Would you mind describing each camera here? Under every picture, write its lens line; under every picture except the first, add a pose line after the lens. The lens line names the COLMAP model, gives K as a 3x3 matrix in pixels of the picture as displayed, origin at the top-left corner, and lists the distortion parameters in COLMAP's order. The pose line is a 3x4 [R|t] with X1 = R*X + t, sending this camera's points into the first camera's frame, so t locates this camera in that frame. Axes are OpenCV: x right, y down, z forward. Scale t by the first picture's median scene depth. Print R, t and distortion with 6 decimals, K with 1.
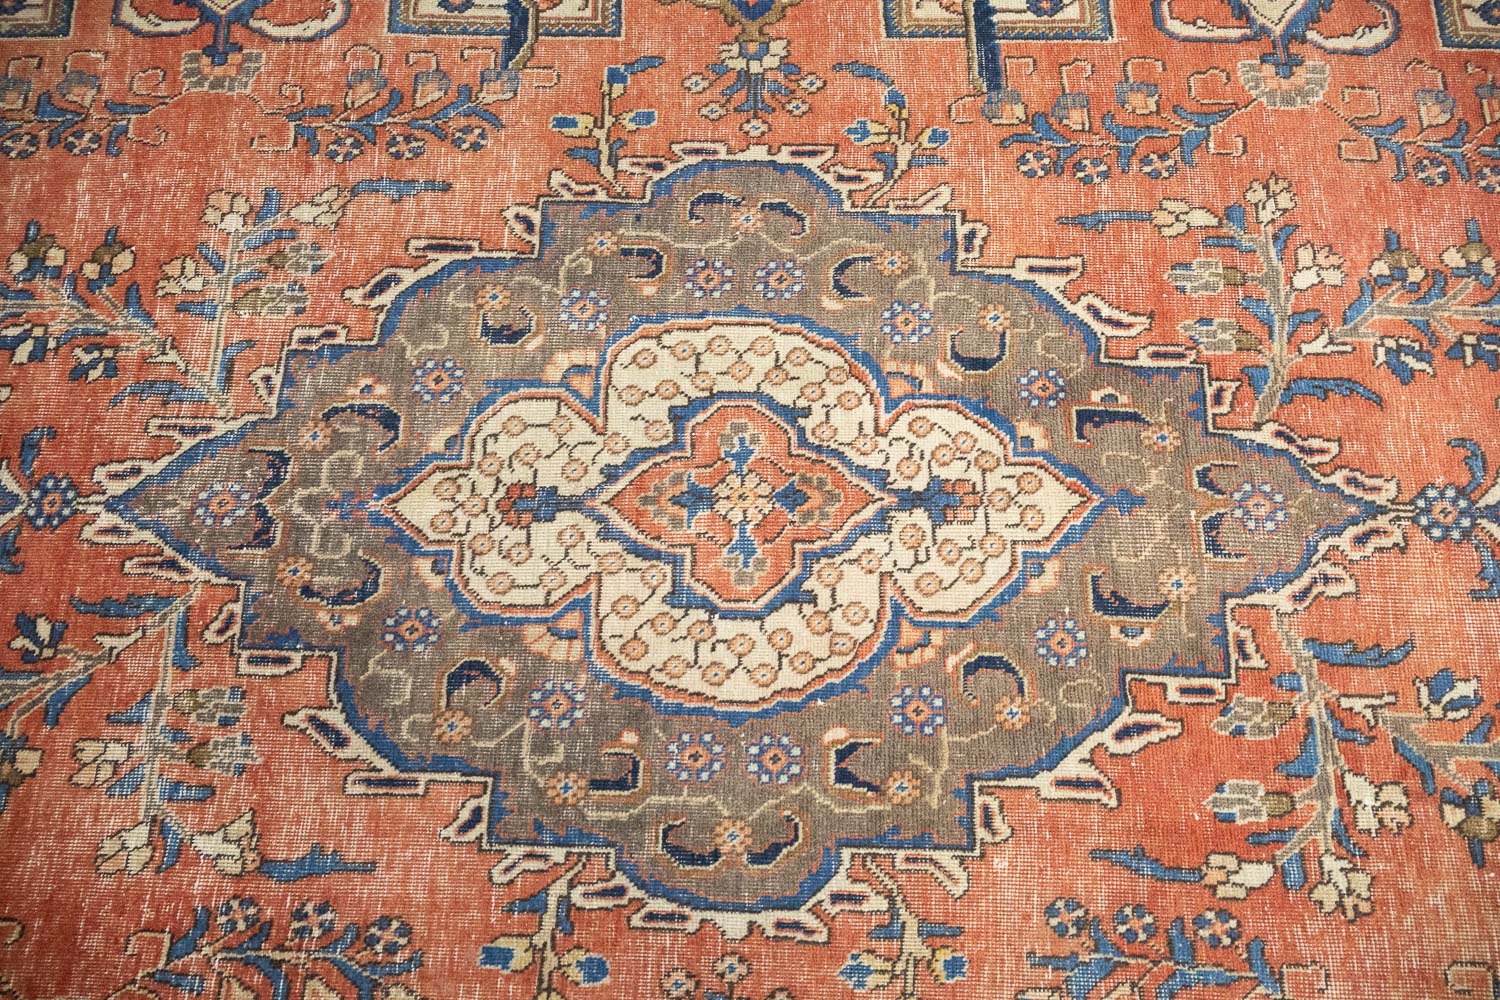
lens RADIAL K [[1242.5, 0, 746.4], [0, 1242.5, 503.0], [0, 0, 1]] dist [-0.003392, 0.003873]
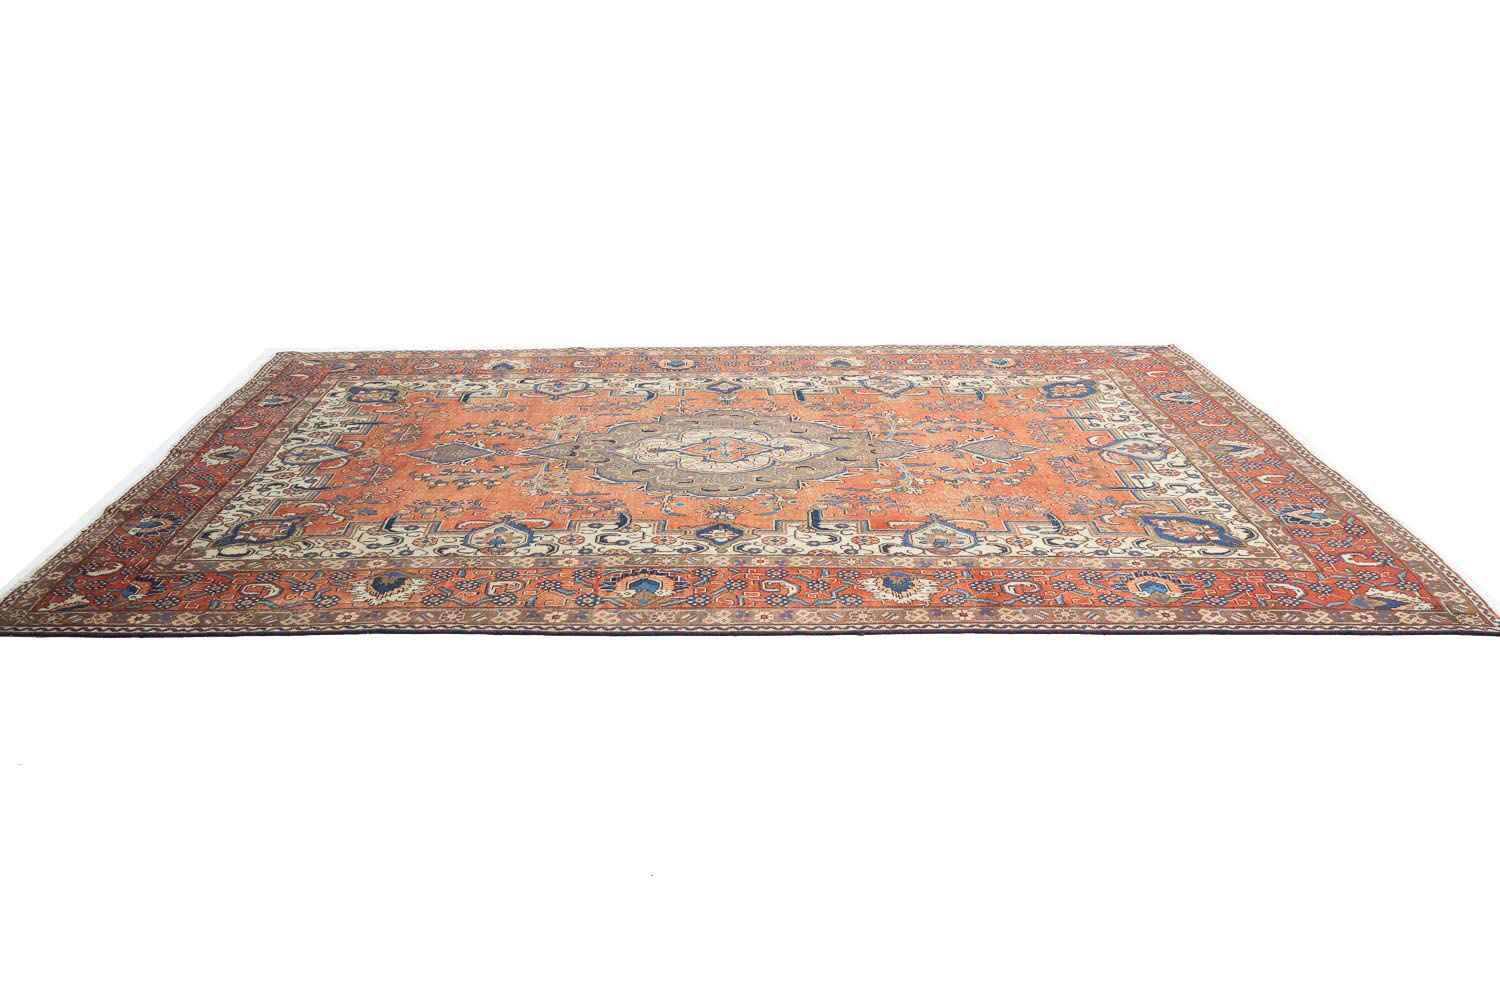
lens RADIAL K [[1242.5, 0, 736.2], [0, 1242.5, 496.2], [0, 0, 1]] dist [-0.003392, 0.003873]
pose [[0.999693, 0.003068, 0.024599, -0.049670], [0.016875, 0.642676, -0.765952, 2.352248], [-0.018159, 0.766132, 0.642427, -0.886611]]
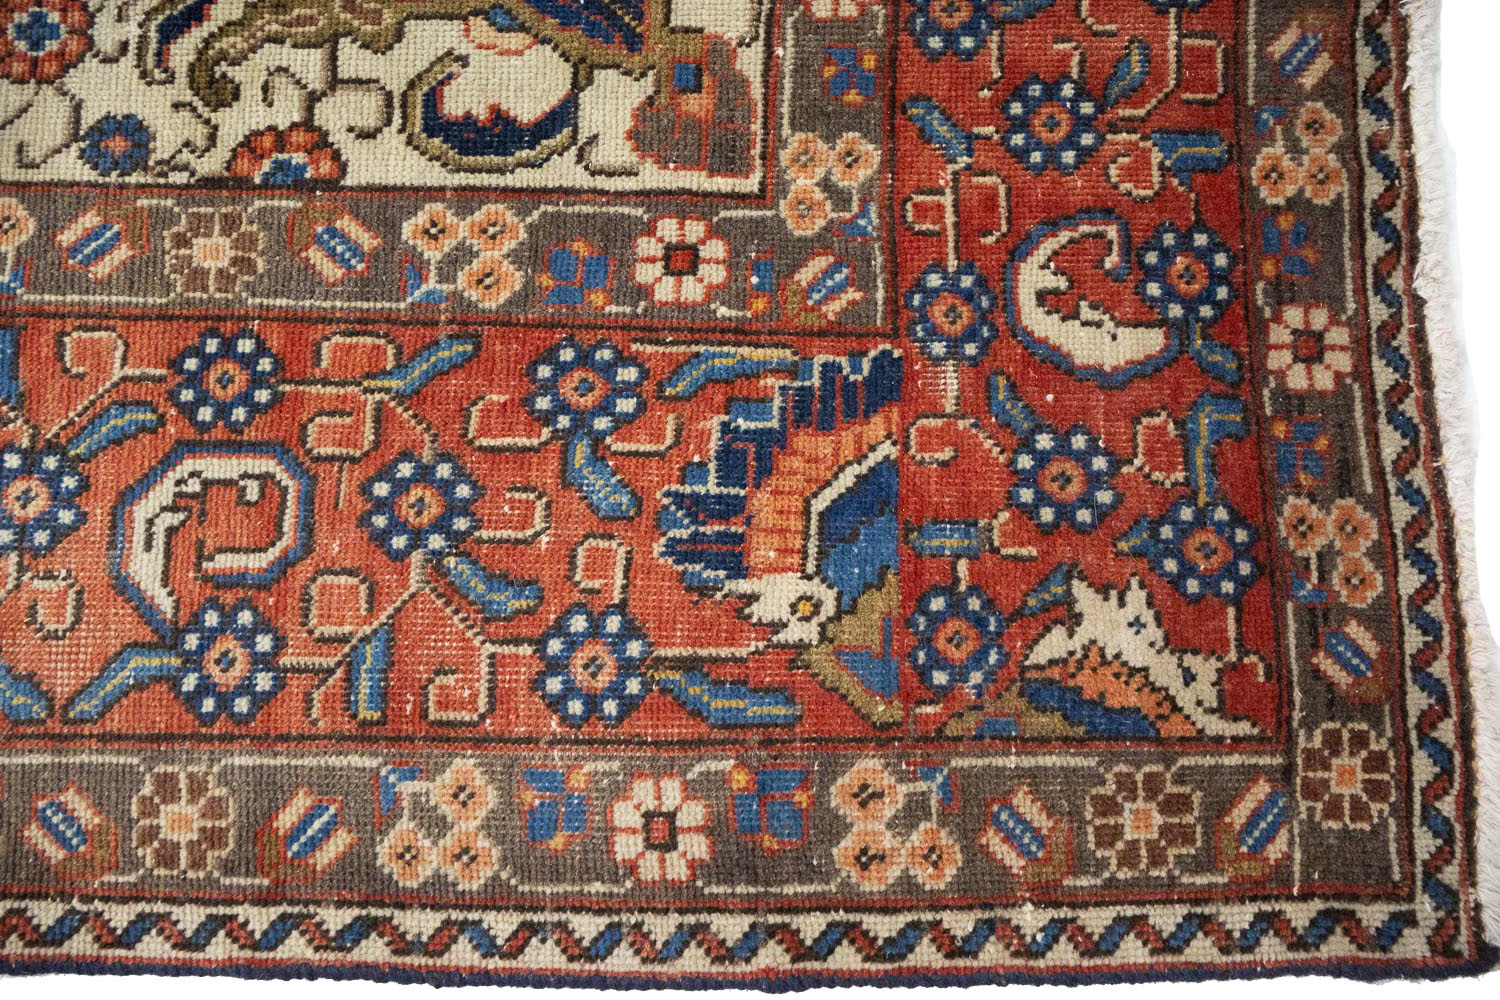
lens RADIAL K [[1242.5, 0, 753.6], [0, 1242.5, 500.9], [0, 0, 1]] dist [-0.003392, 0.003873]
pose [[-0.998561, -0.001794, 0.053591, -1.110401], [0.023151, -0.915916, 0.400701, -0.885496], [0.048366, 0.401366, 0.914640, 0.736186]]
